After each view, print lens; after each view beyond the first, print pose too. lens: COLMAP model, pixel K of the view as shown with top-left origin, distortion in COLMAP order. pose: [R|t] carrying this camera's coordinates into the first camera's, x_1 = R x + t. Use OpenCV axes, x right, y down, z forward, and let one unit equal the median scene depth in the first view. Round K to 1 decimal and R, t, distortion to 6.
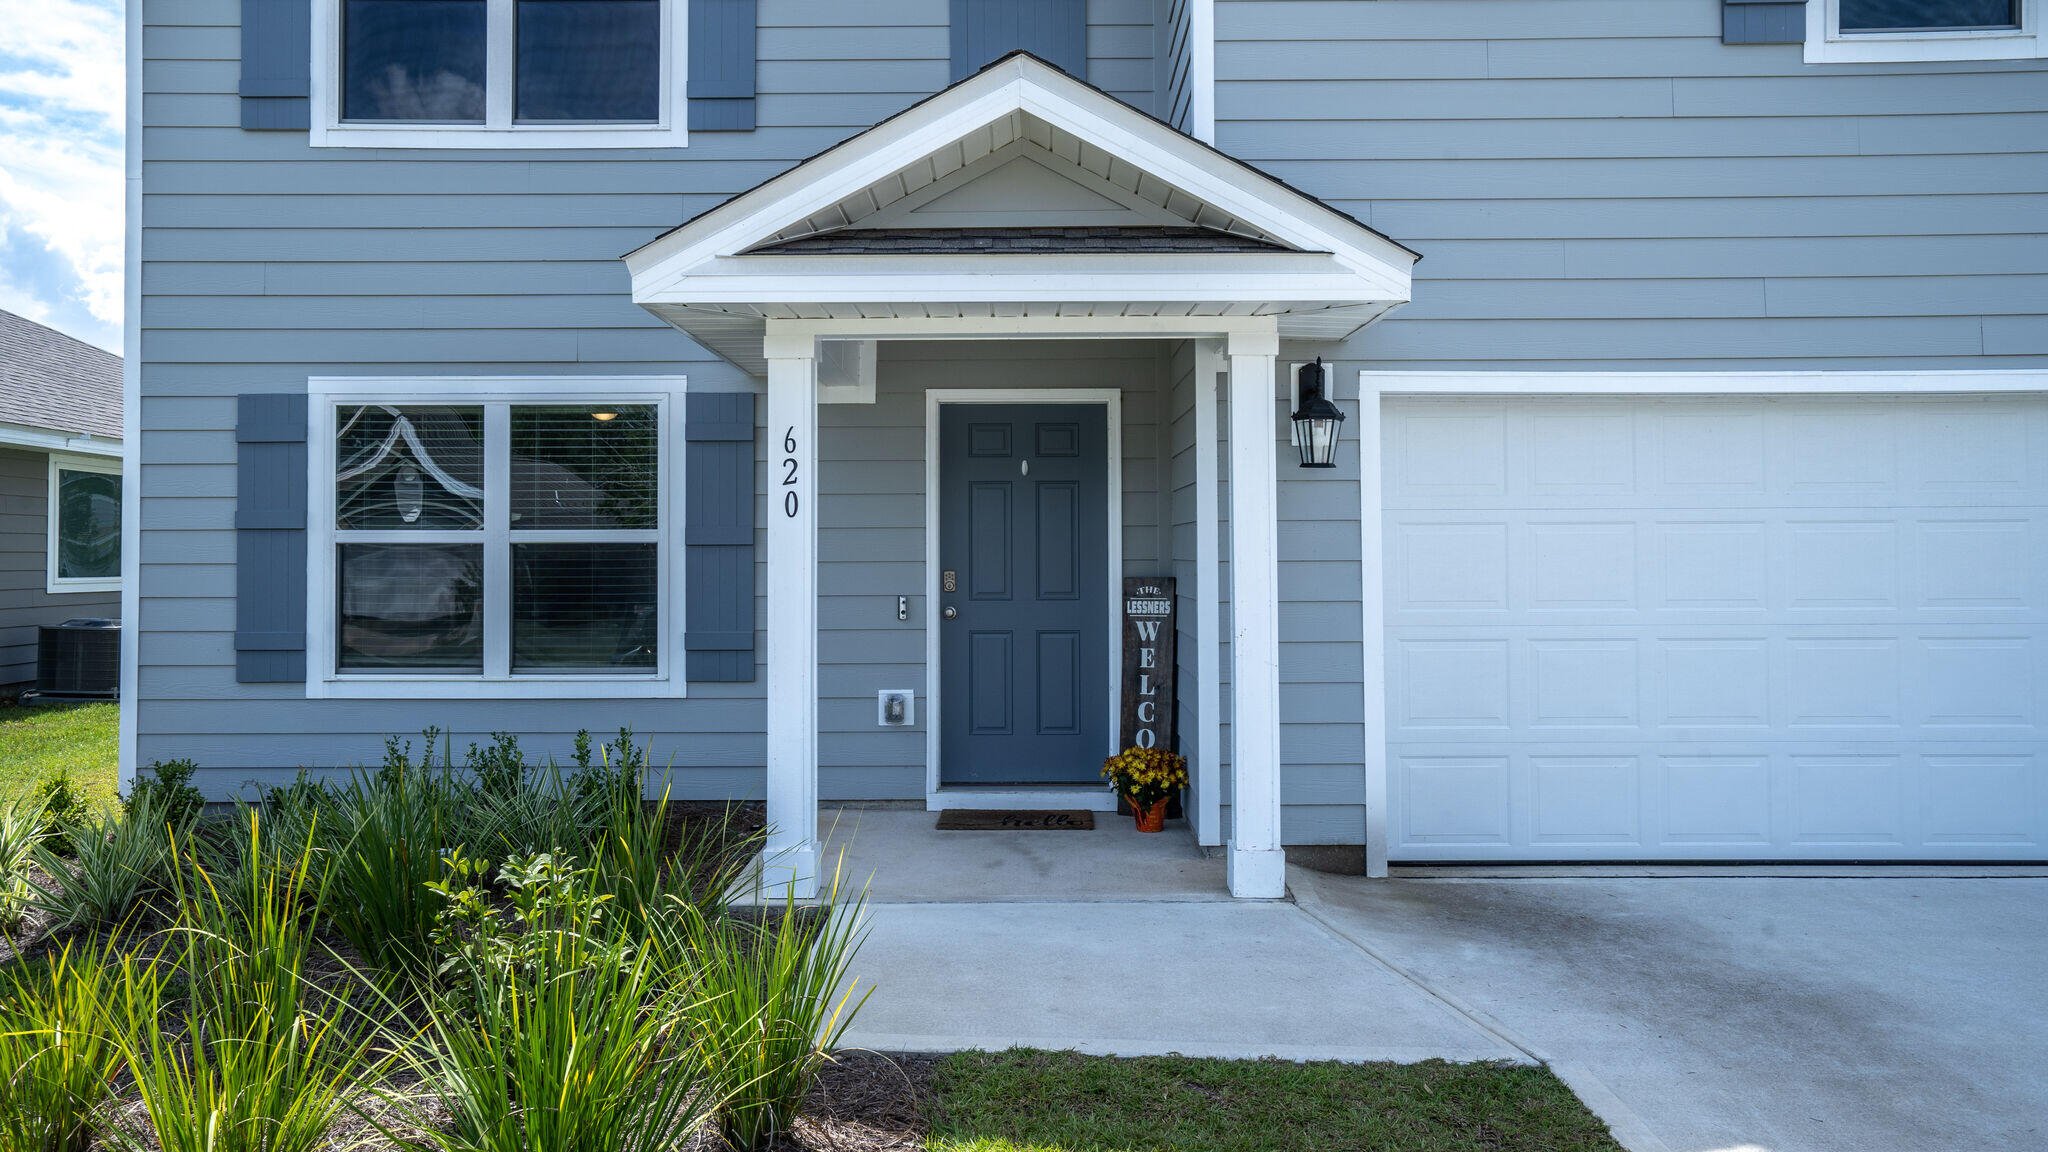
lens RADIAL K [[1461.5, 0, 1023.8], [0, 1461.5, 527.4], [0, 0, 1]] dist [0.007494, 0.003103]
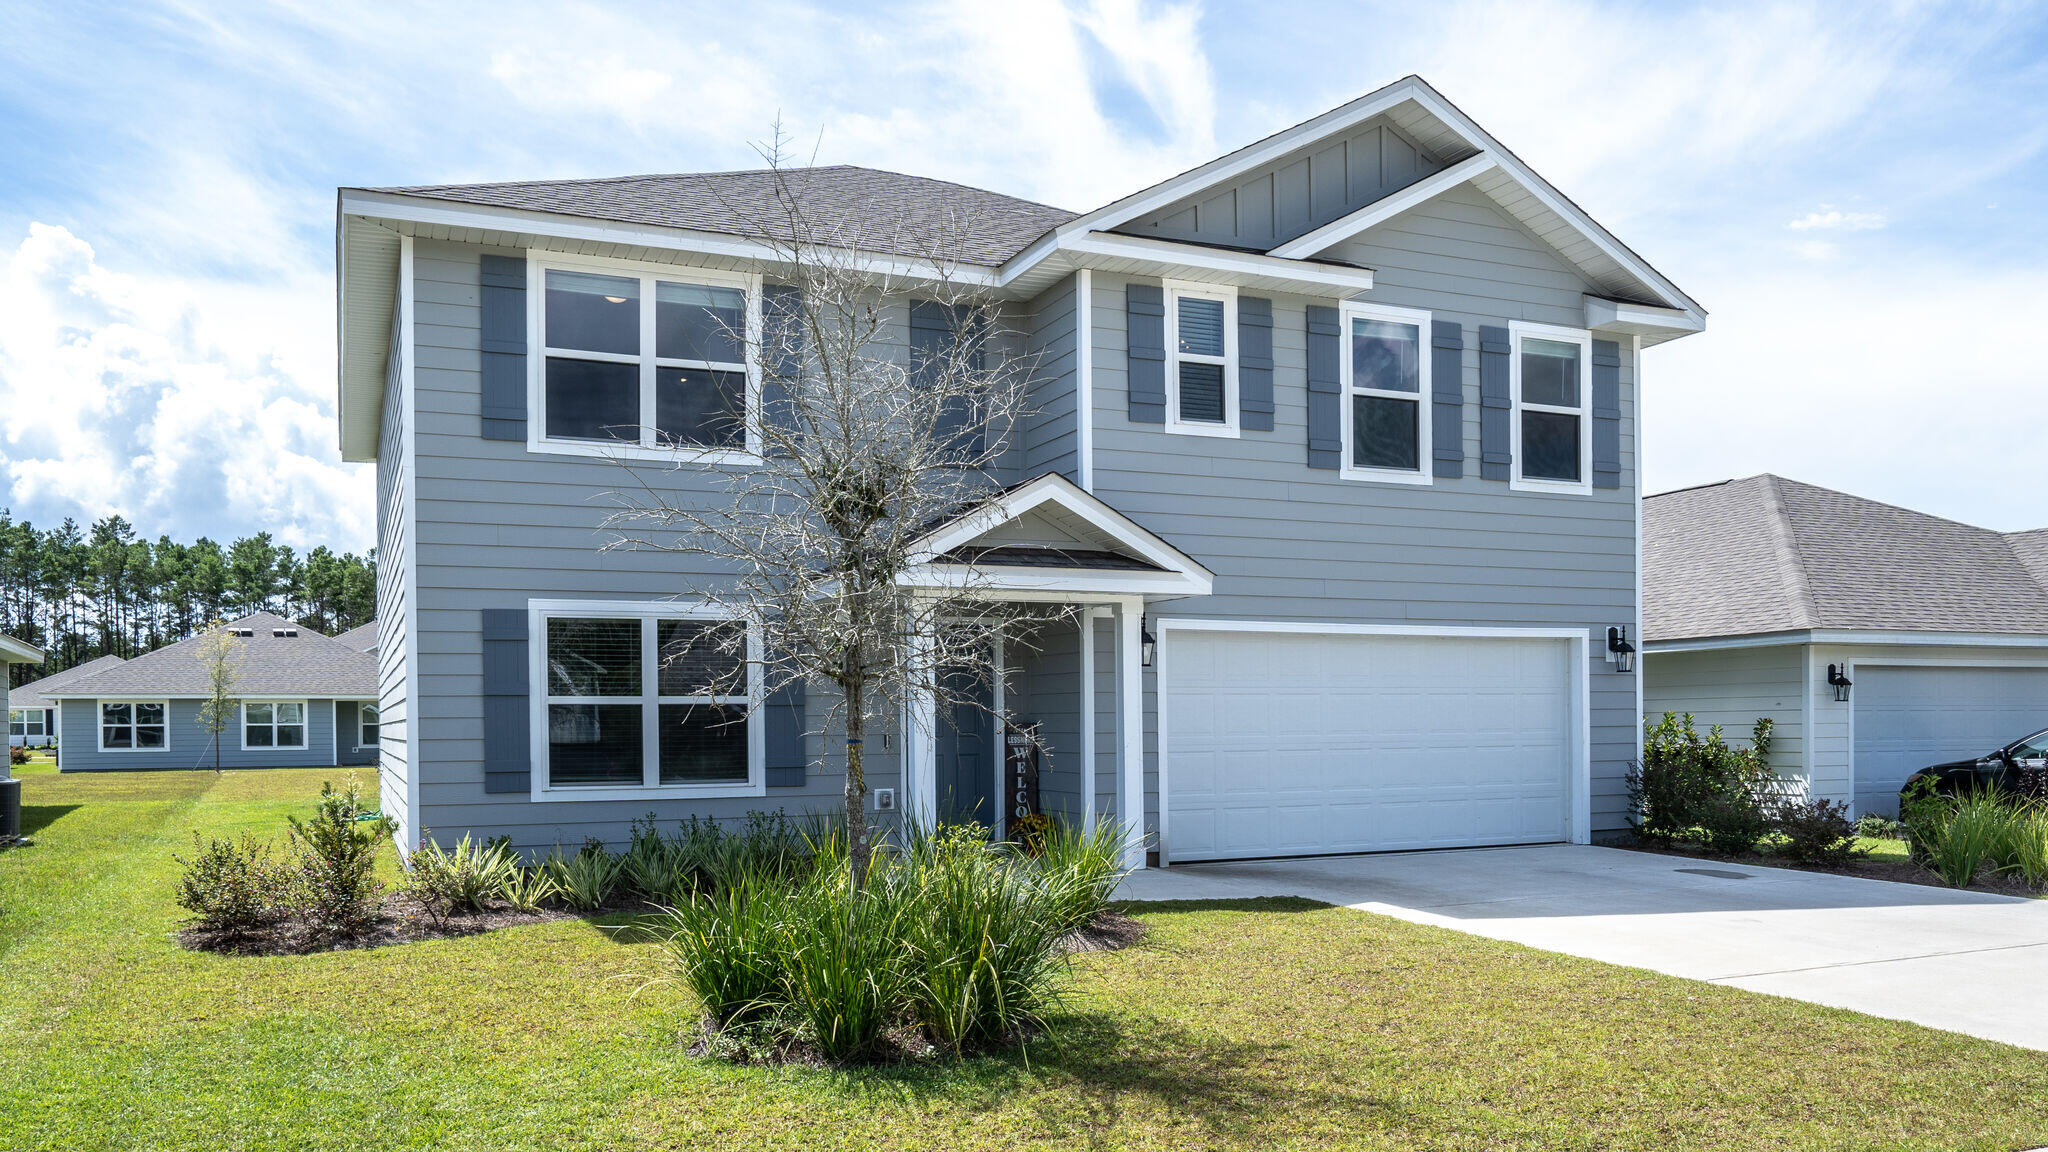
lens RADIAL K [[1611.4, 0, 1022.9], [0, 1611.4, 737.0], [0, 0, 1]] dist [-0.004803, -0.002283]
pose [[0.911912, -0.008062, 0.410306, -0.724178], [-0.002054, 0.999705, 0.024208, 0.002894], [-0.410380, -0.022918, 0.911626, -0.811525]]
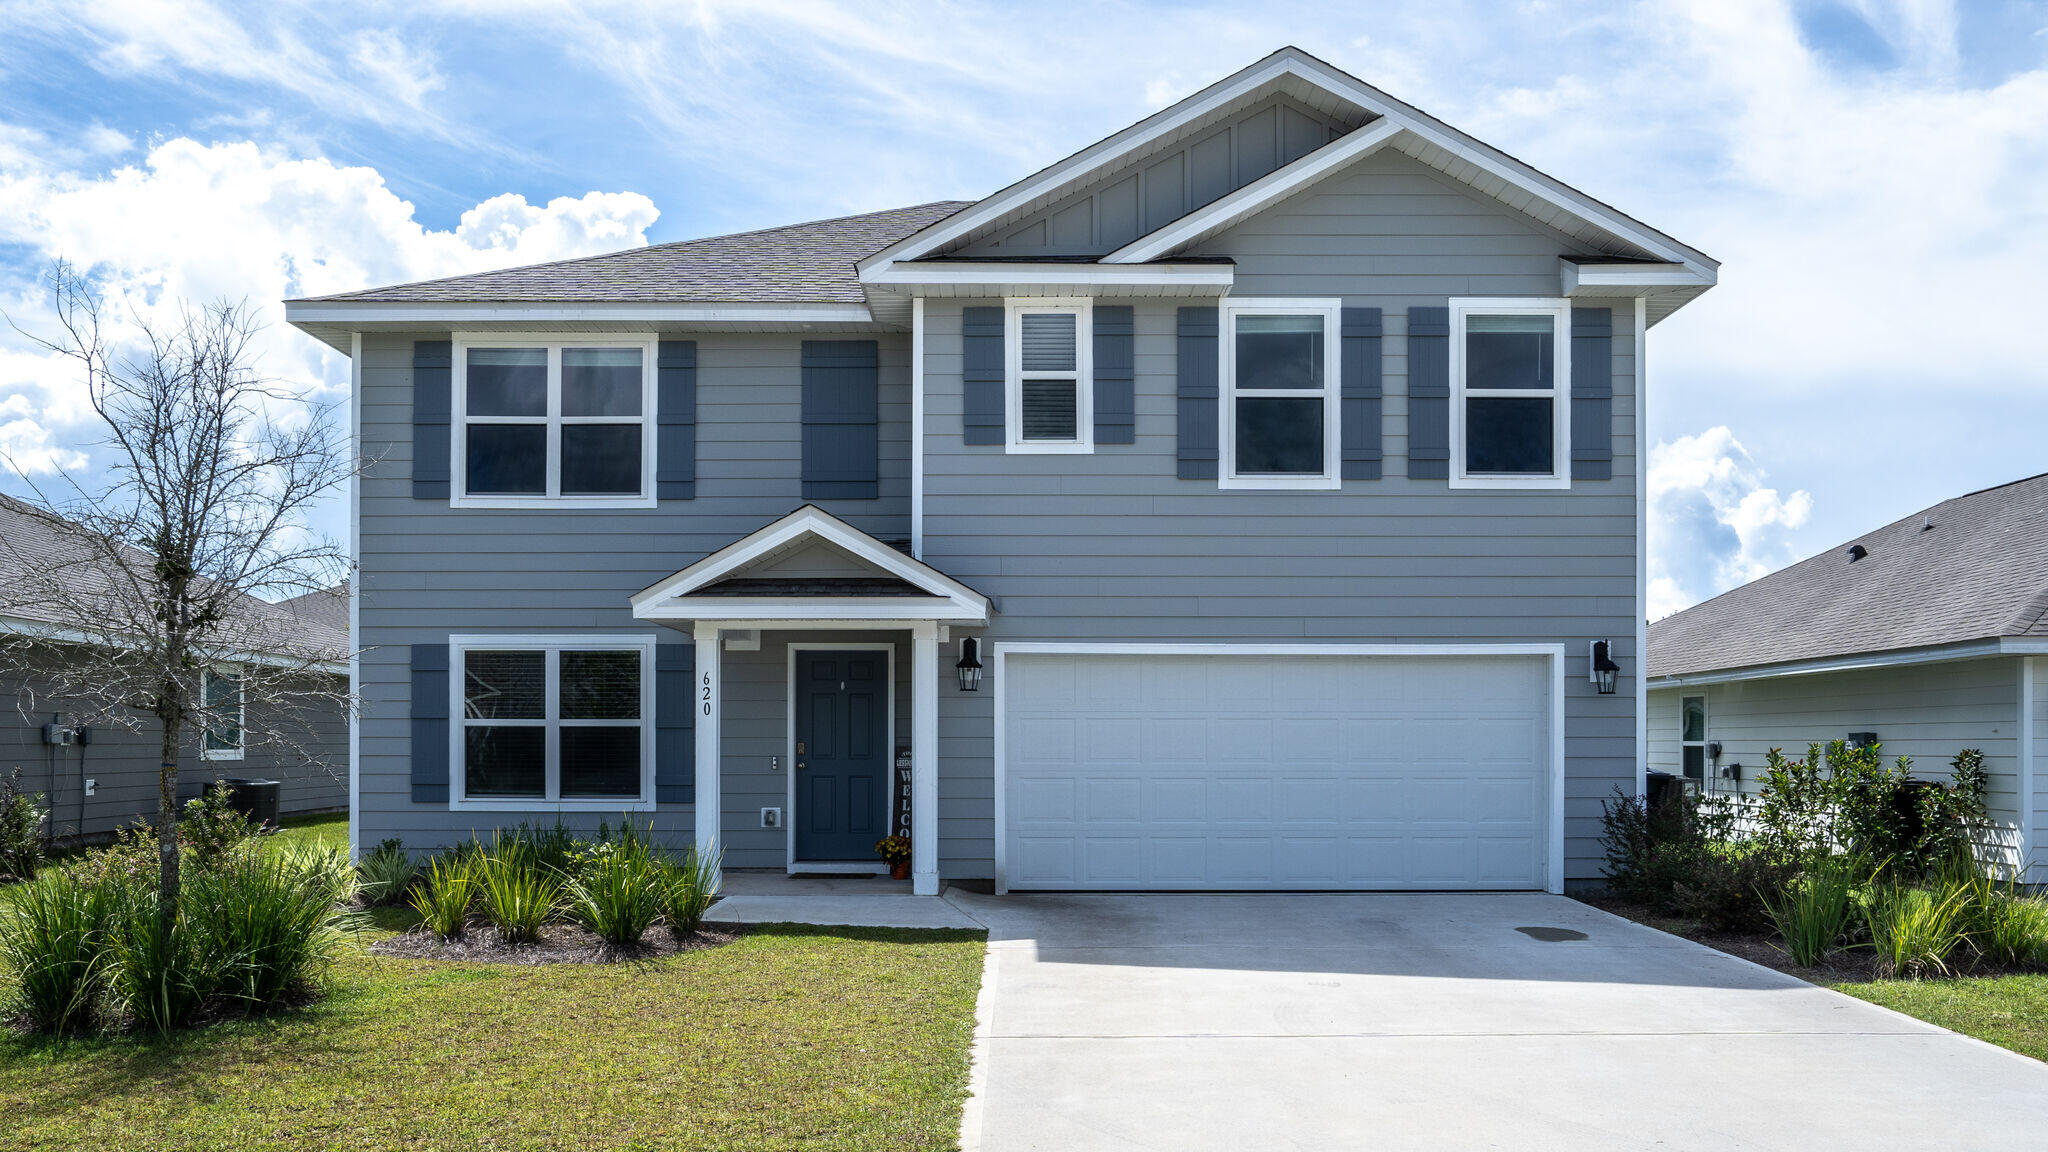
lens RADIAL K [[1660.9, 0, 1020.0], [0, 1660.9, 736.7], [0, 0, 1]] dist [-0.009457, 0.002188]
pose [[0.999972, 0.004235, -0.006097, 0.237041], [-0.004129, 0.999843, 0.017260, -0.014602], [0.006169, -0.017234, 0.999832, -1.073528]]
